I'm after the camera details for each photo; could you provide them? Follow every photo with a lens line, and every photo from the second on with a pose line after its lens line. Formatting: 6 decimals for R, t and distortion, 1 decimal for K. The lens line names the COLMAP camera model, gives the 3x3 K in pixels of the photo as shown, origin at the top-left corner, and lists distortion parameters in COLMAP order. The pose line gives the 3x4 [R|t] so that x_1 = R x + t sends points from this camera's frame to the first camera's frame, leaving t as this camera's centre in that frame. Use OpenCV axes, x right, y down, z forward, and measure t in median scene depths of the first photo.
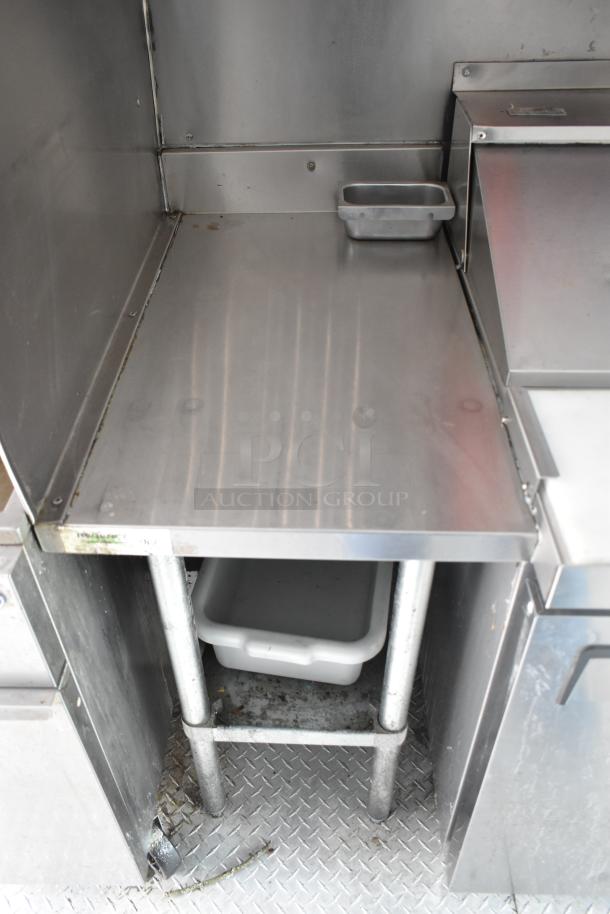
lens RADIAL K [[690.0, 0, 302.9], [0, 690.0, 473.5], [0, 0, 1]] dist [0.000543, 0.009525]
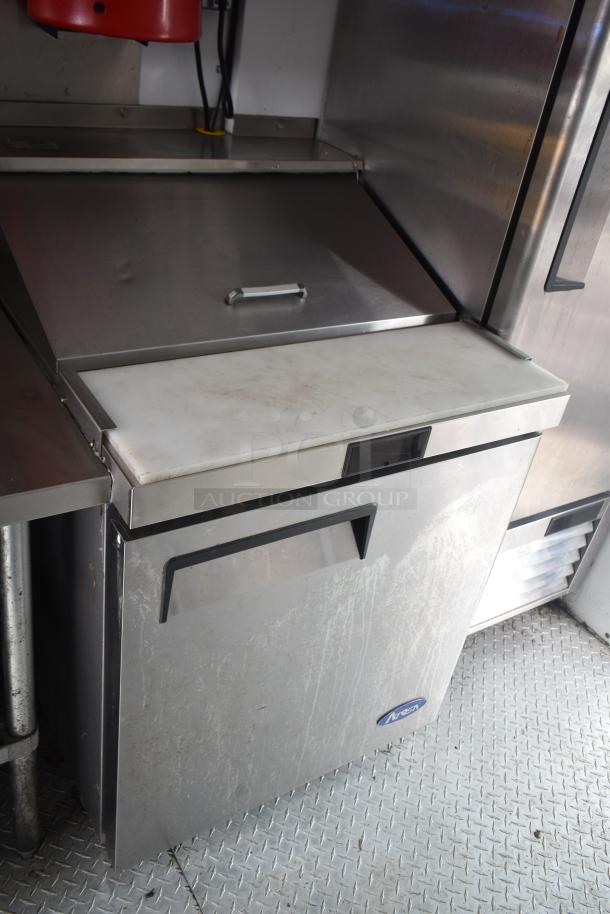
lens RADIAL K [[773.4, 0, 304.0], [0, 773.4, 468.9], [0, 0, 1]] dist [-0.013032, -0.014483]
pose [[0.815360, -0.188126, 0.547537, -0.077063], [0.232798, 0.972444, -0.012551, 0.103441], [-0.530088, 0.137699, 0.836687, -0.199477]]
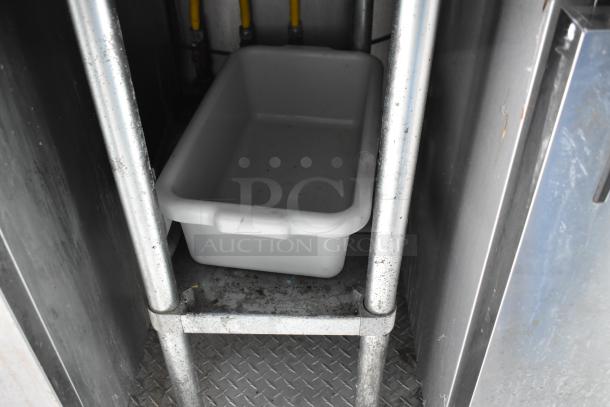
lens RADIAL K [[561.3, 0, 305.0], [0, 561.3, 203.5], [0, 0, 1]] dist [-0.007863, -0.010055]
pose [[0.999840, -0.009737, 0.015023, 0.021914], [0.010123, 0.999615, -0.025828, 0.242331], [-0.014765, 0.025976, 0.999554, 0.258112]]
